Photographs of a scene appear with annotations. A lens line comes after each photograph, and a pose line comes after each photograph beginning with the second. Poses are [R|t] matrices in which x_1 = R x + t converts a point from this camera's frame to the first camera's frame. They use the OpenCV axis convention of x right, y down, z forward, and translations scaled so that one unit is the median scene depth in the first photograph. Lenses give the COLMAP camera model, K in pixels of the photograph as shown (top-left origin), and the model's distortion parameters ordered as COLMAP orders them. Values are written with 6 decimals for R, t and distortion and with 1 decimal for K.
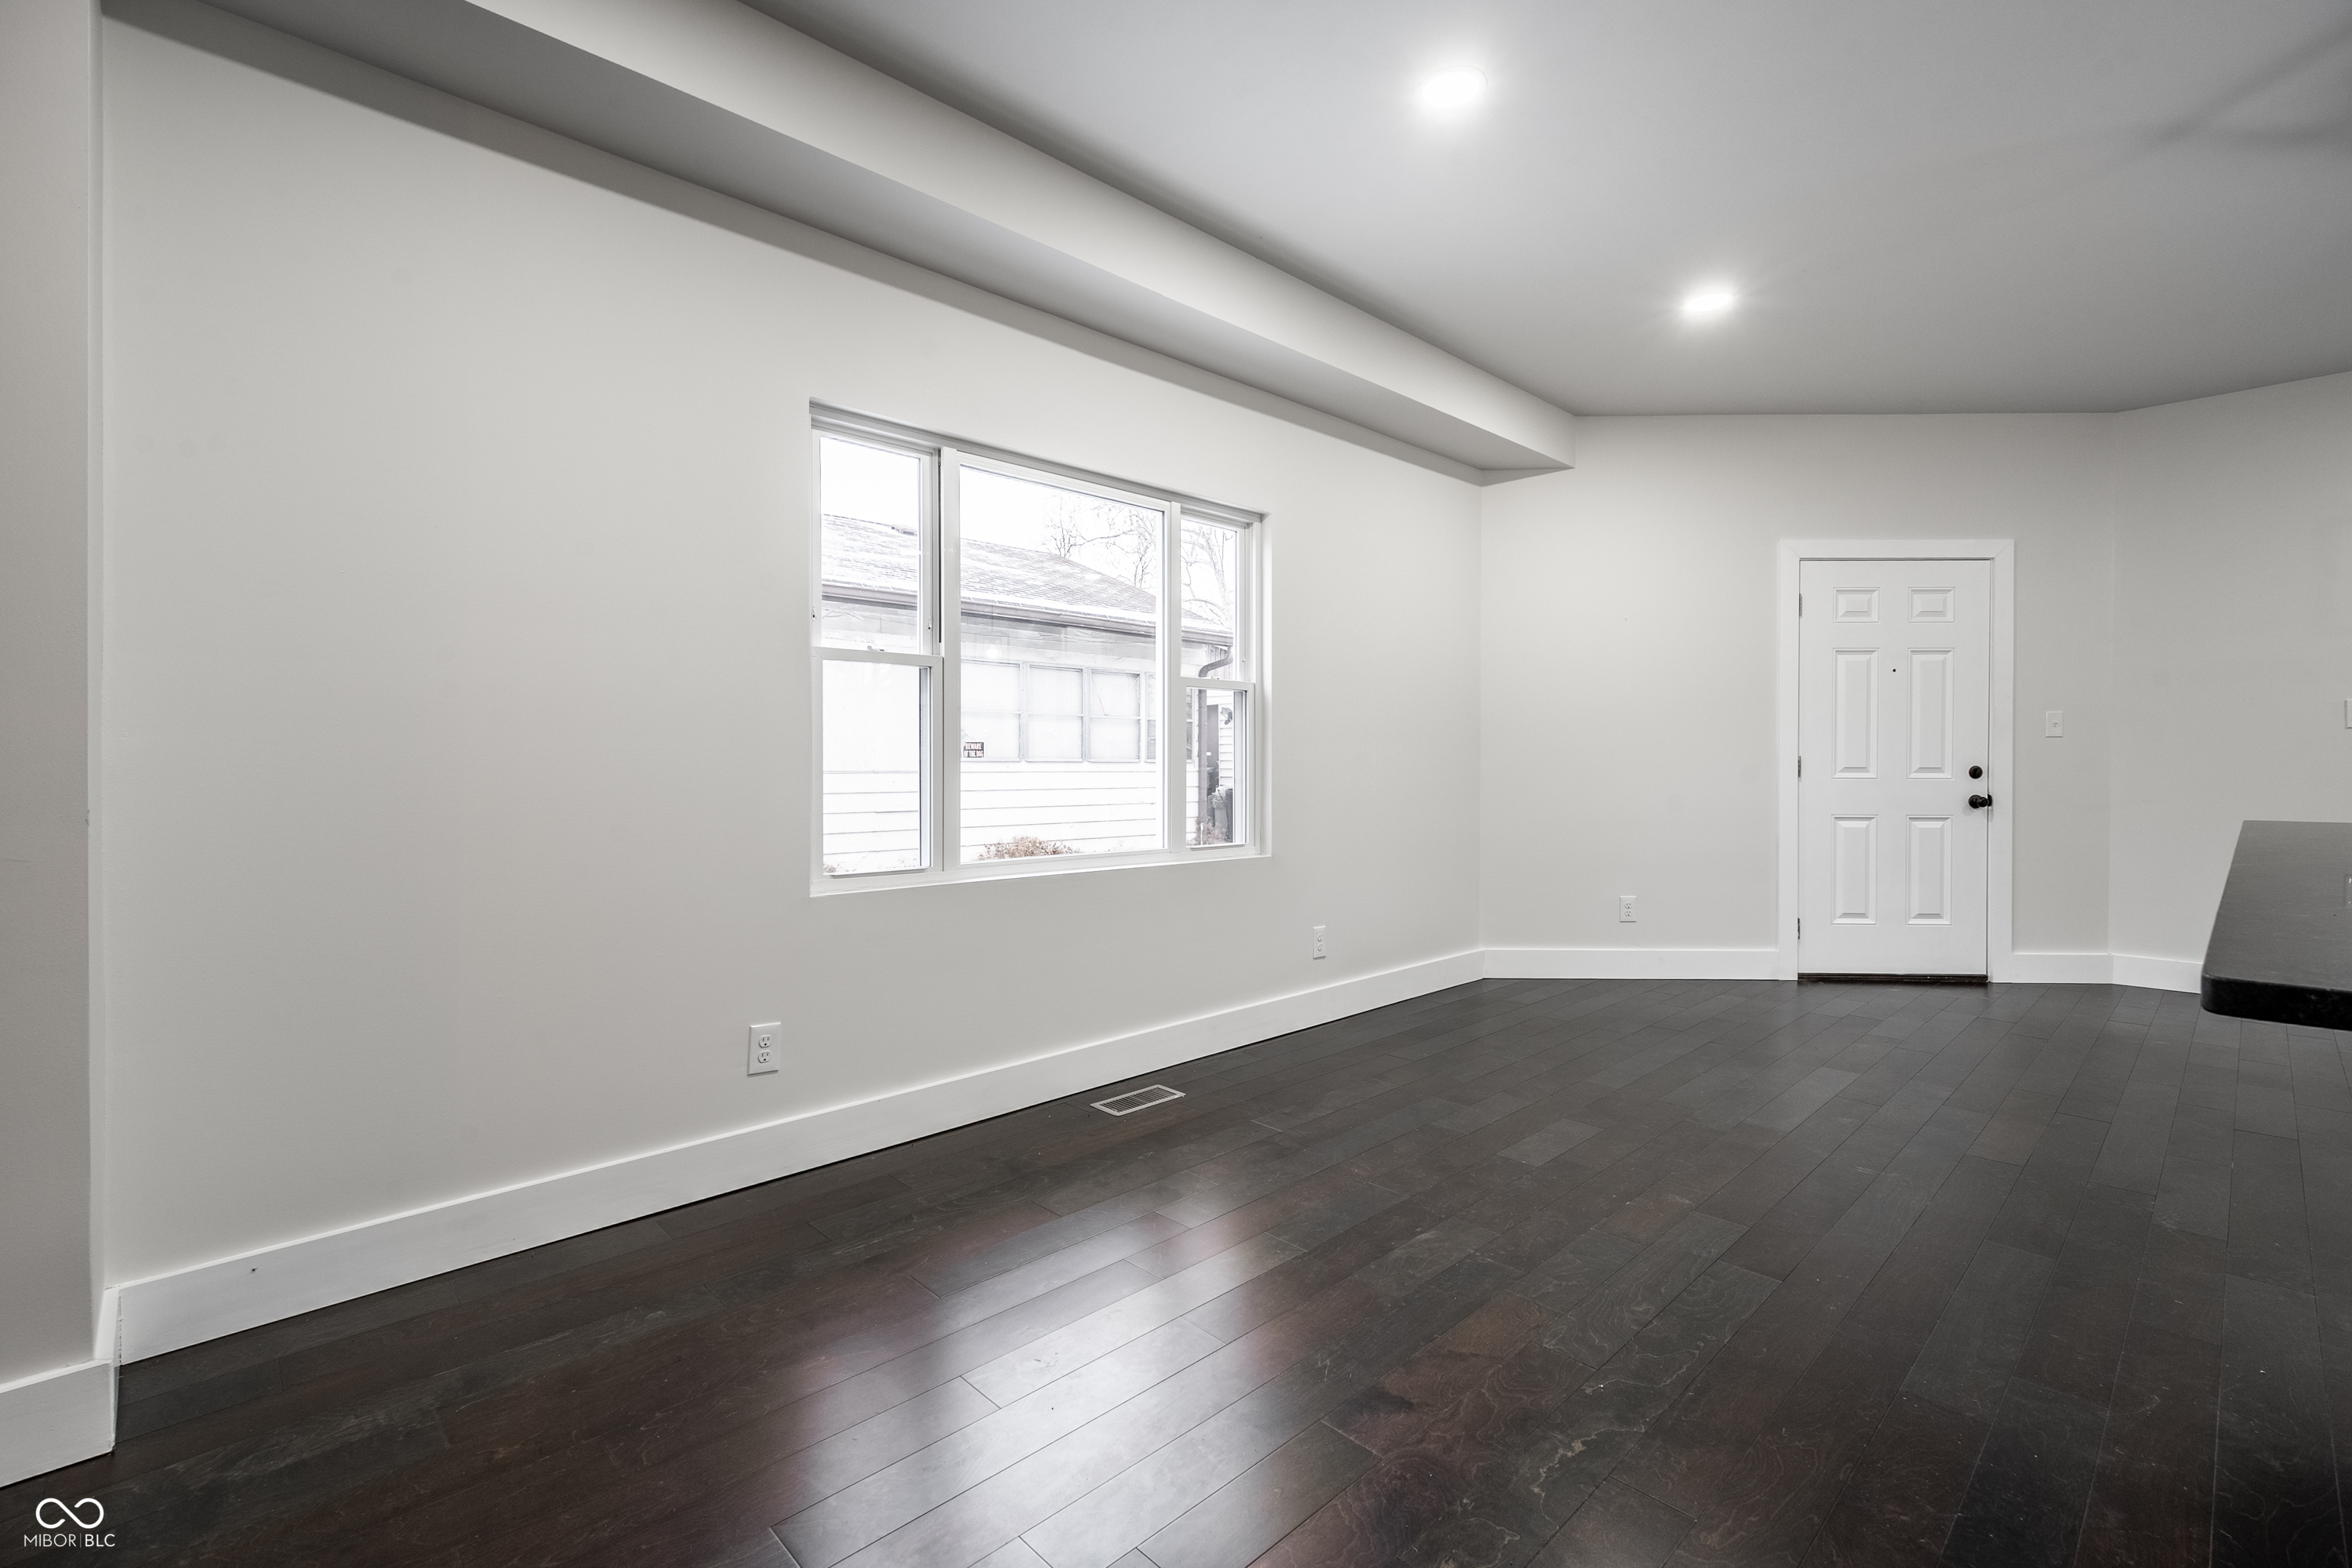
lens RADIAL K [[1047.5, 0, 1186.7], [0, 1047.5, 775.0], [0, 0, 1]] dist [0.000625, 0.000368]
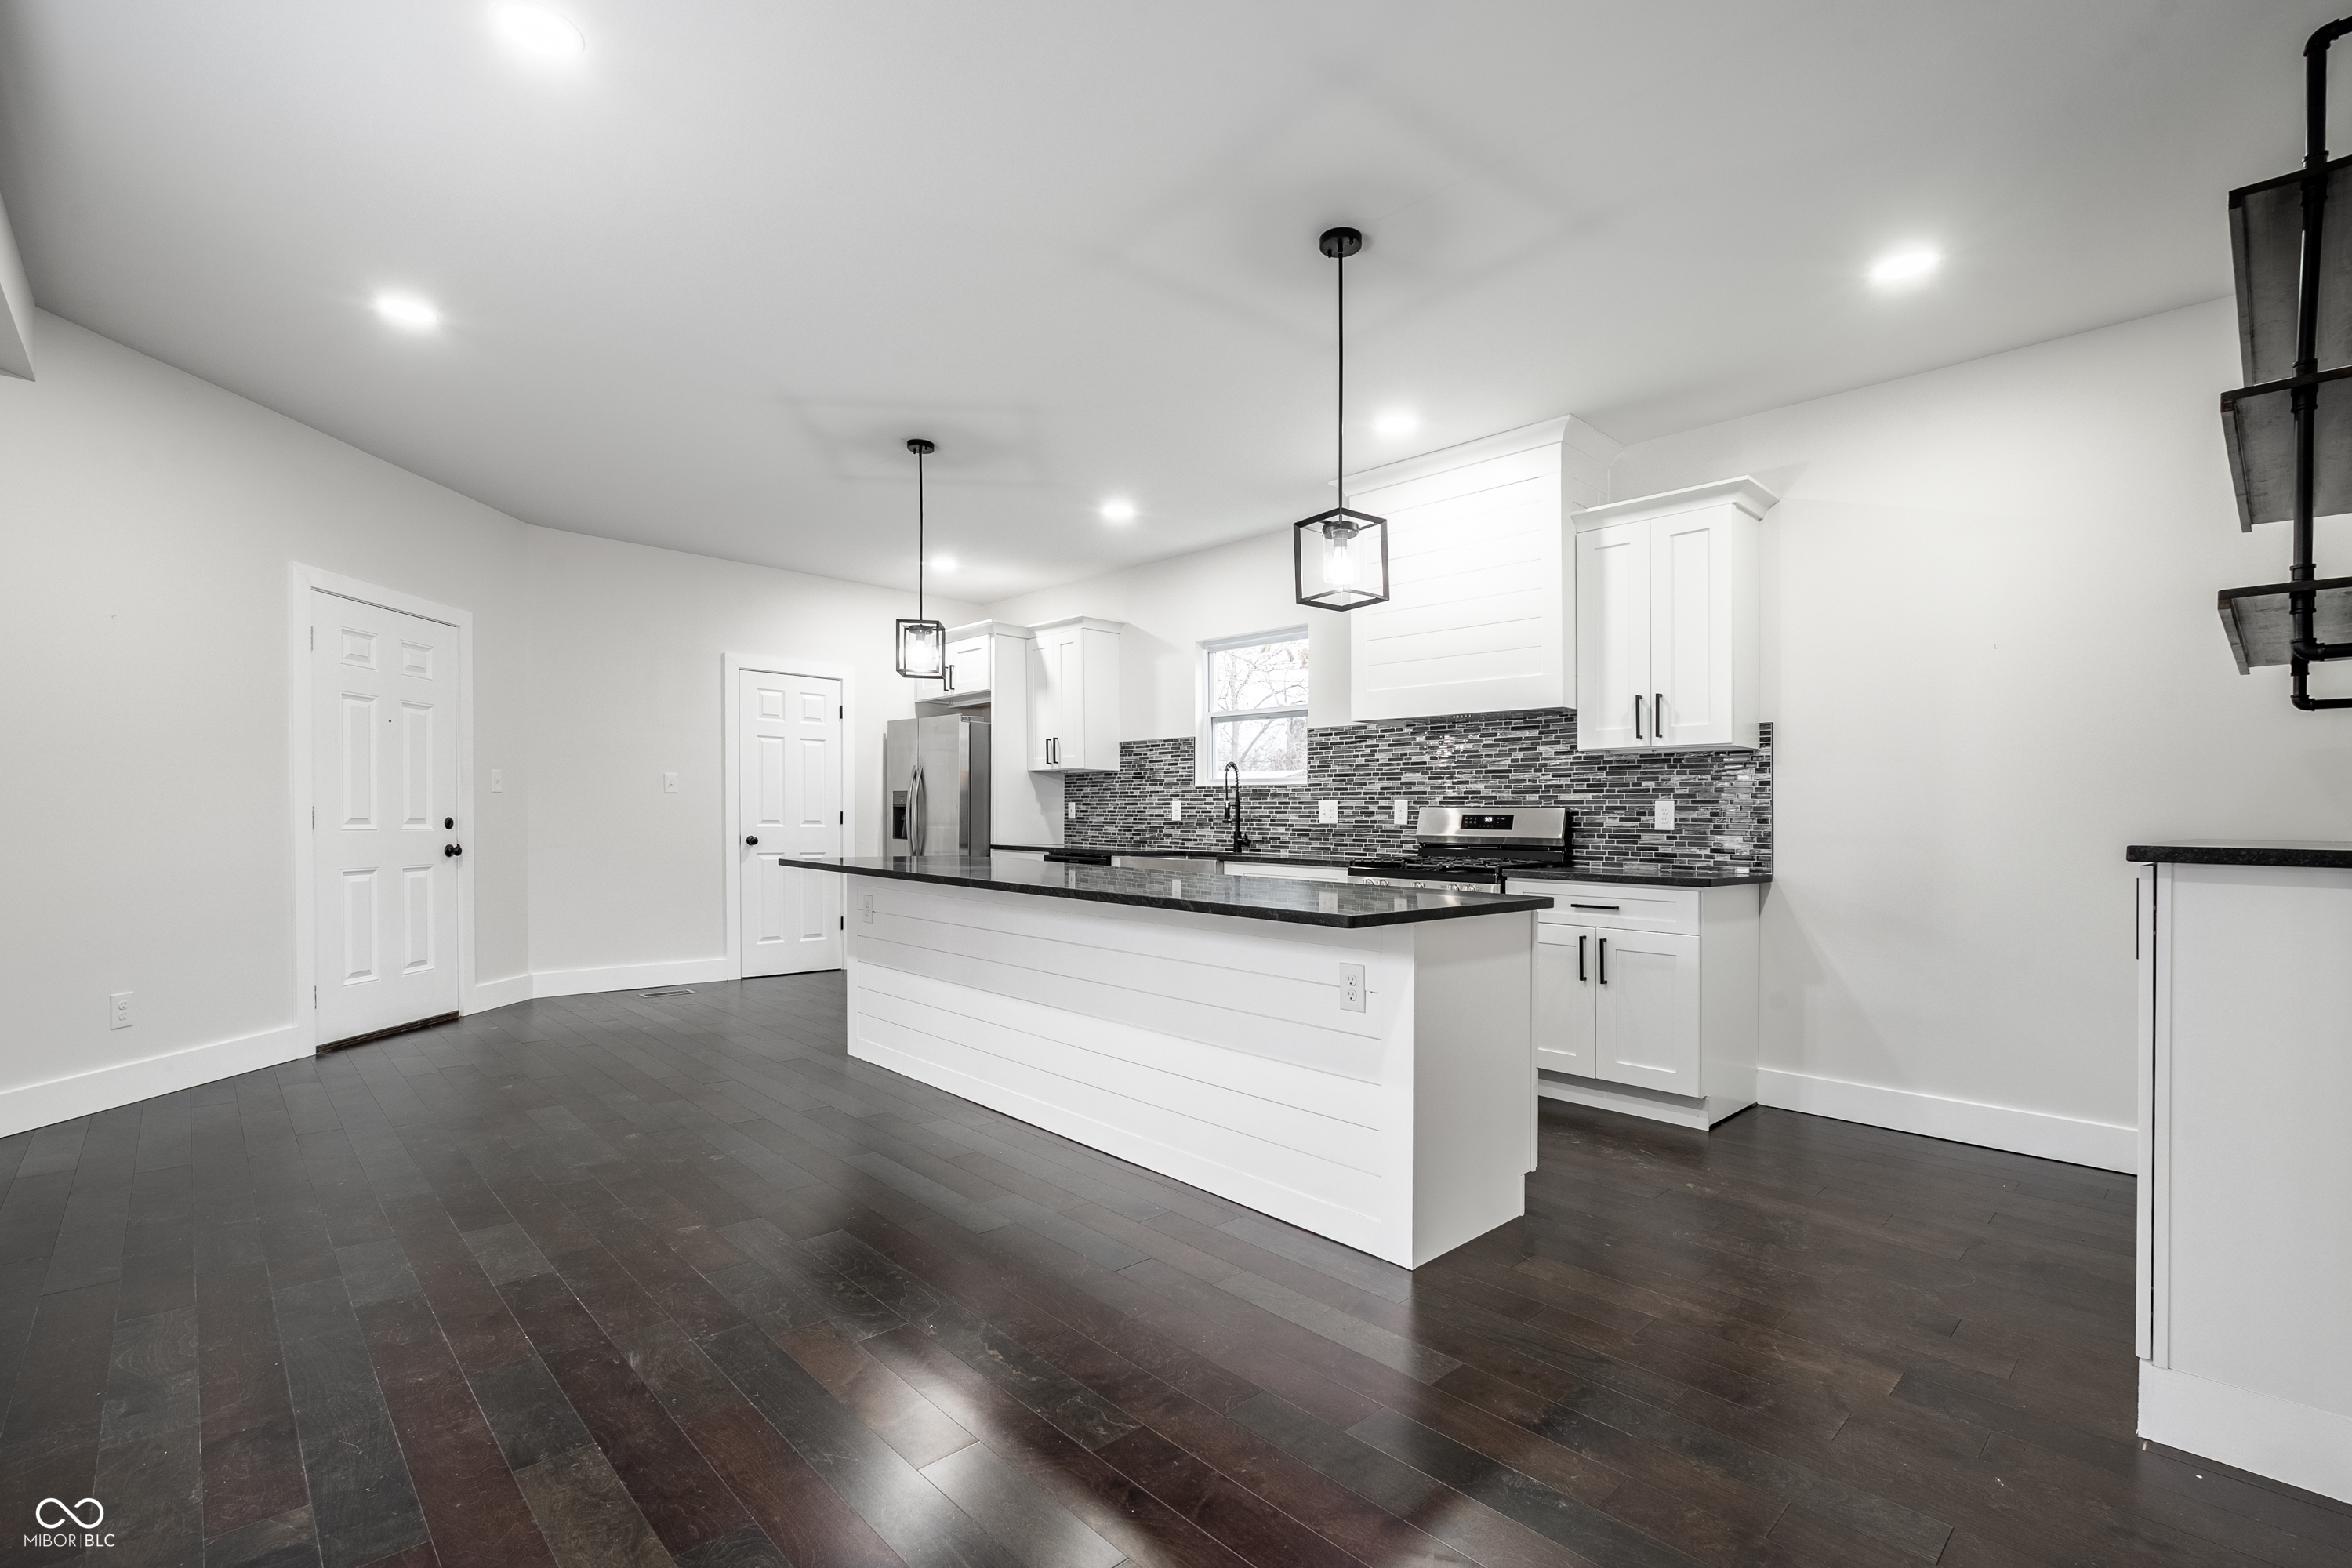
lens RADIAL K [[1044.7, 0, 1176.0], [0, 1044.7, 784.0], [0, 0, 1]] dist [-0.001010, 0.000039]
pose [[0.009125, 0.033524, 0.999396, -0.312803], [-0.004589, 0.999429, -0.033483, -0.010320], [-0.999948, -0.004281, 0.009273, 0.248342]]
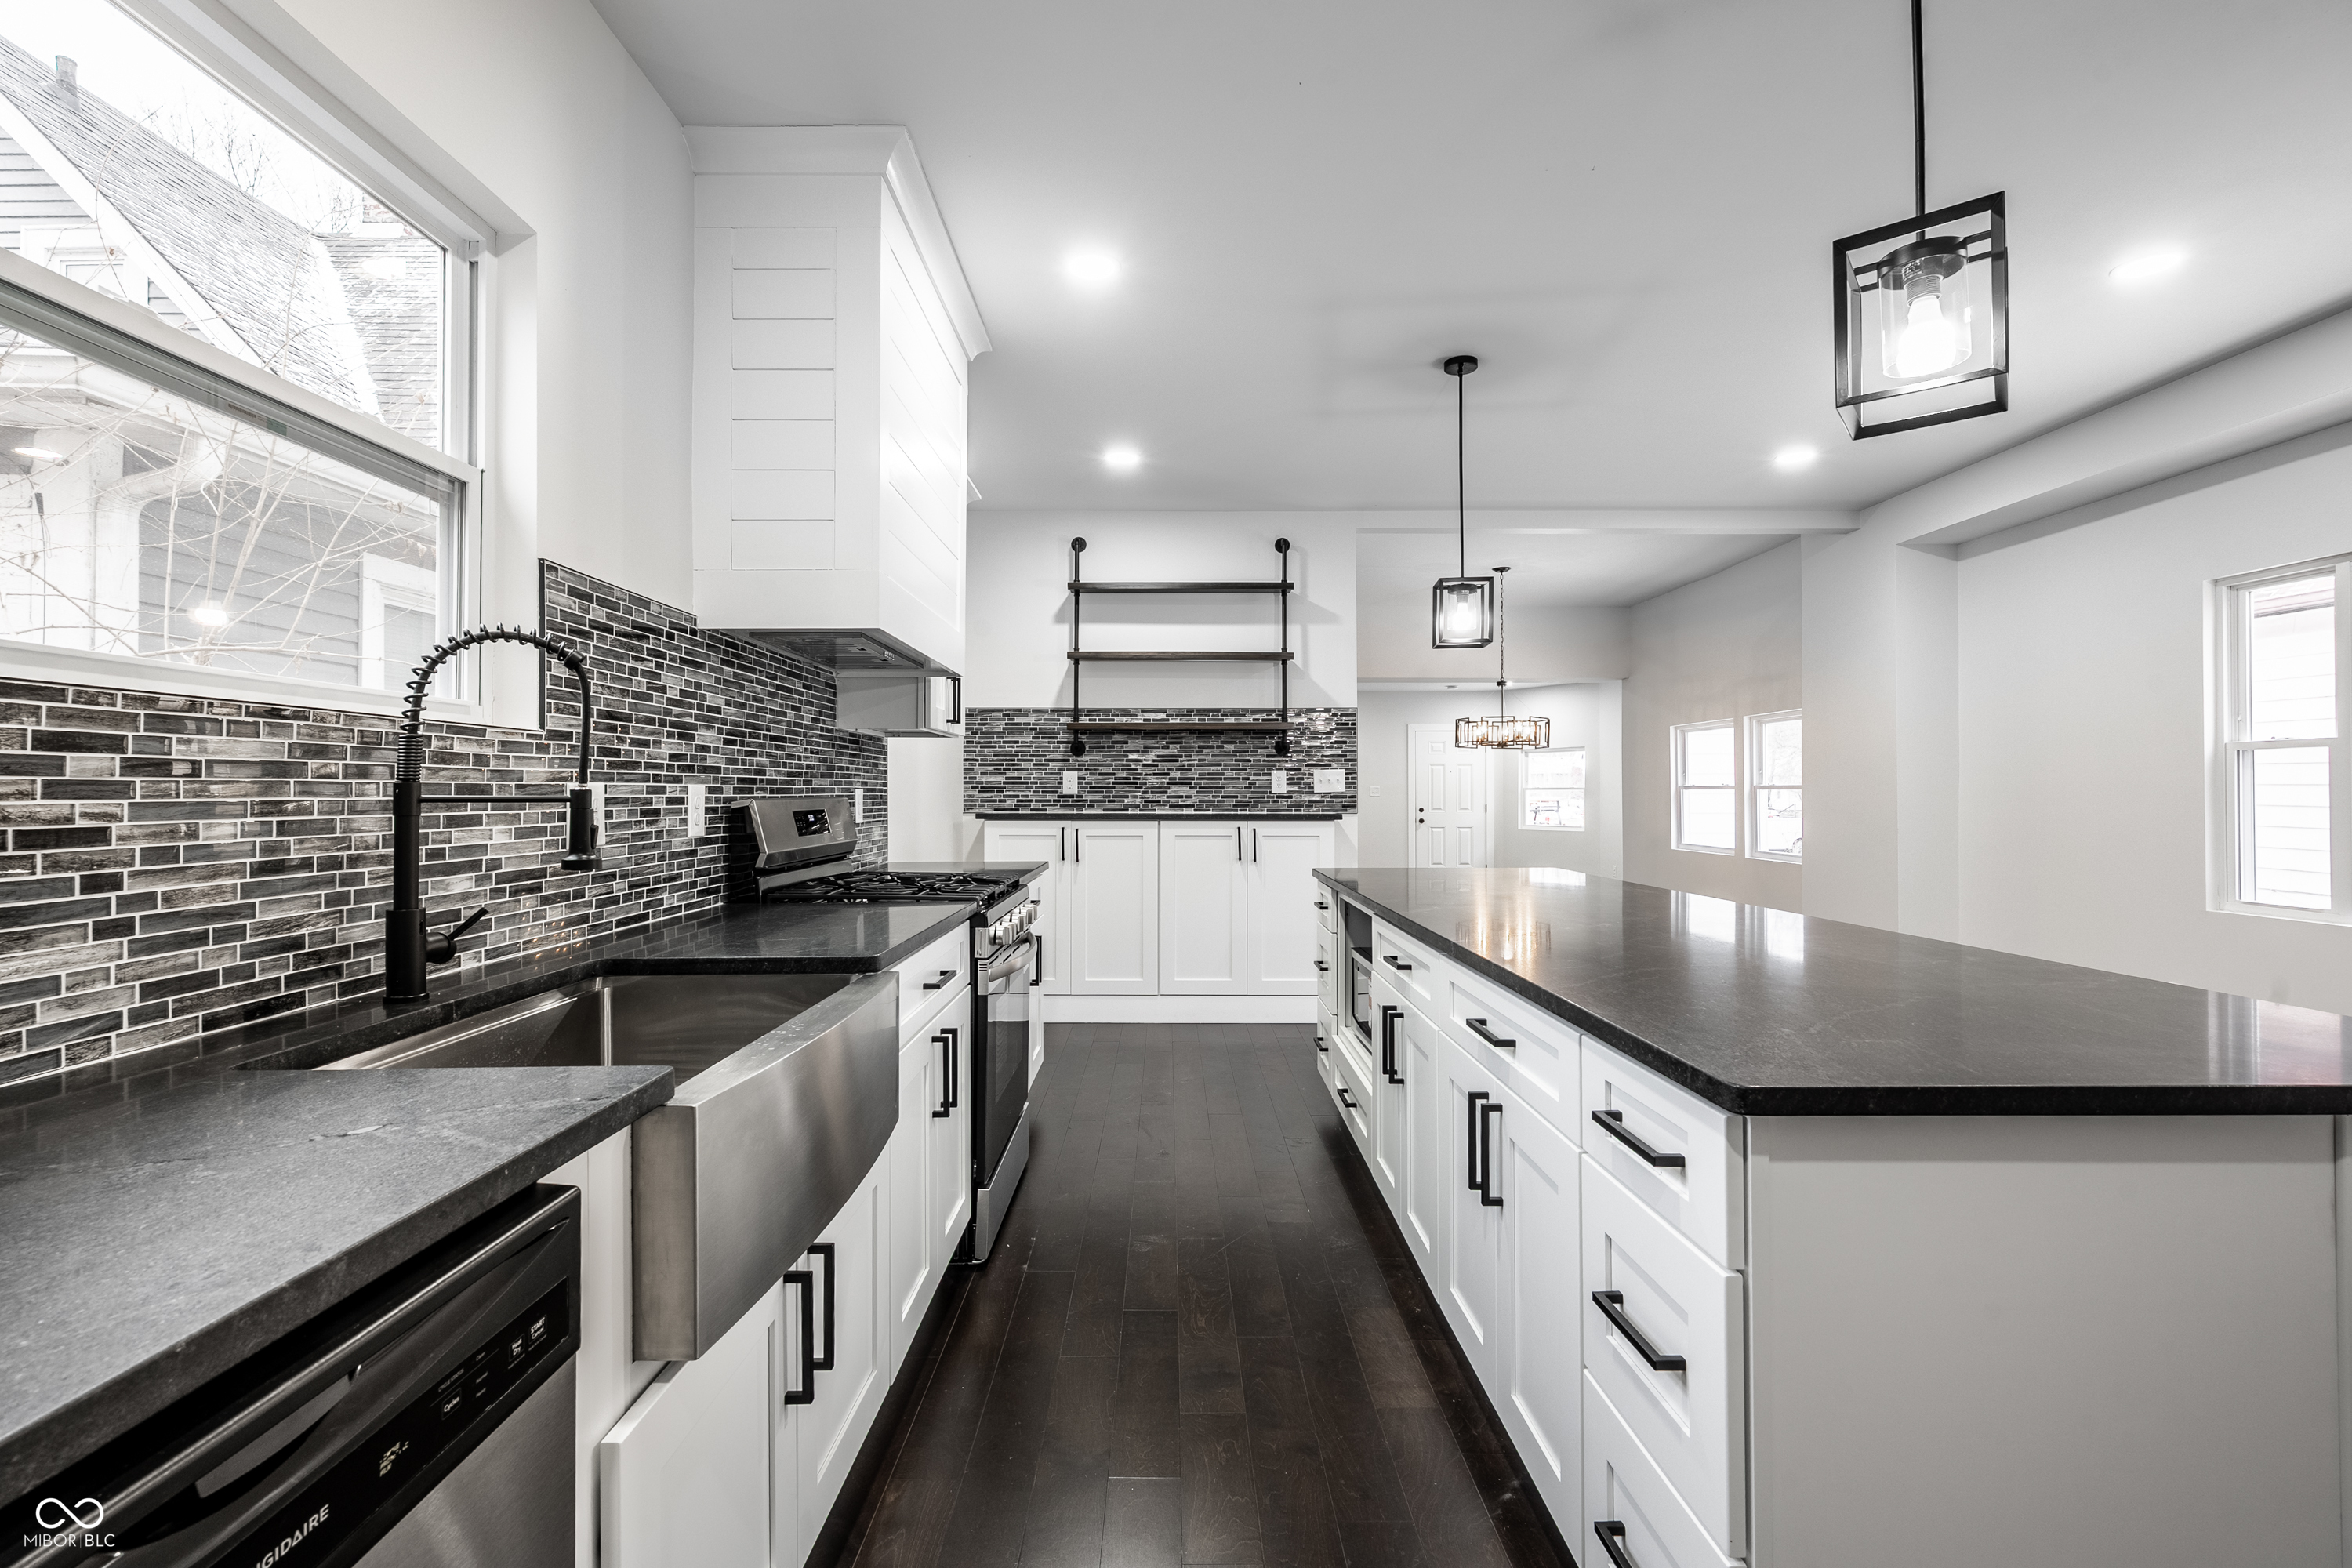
lens RADIAL K [[1047.5, 0, 1186.7], [0, 1047.5, 775.0], [0, 0, 1]] dist [0.000625, 0.000368]
pose [[-0.685355, -0.010885, -0.728128, 0.976704], [-0.005275, 0.999936, -0.009983, -0.031539], [0.728190, -0.003001, -0.685368, 0.541220]]
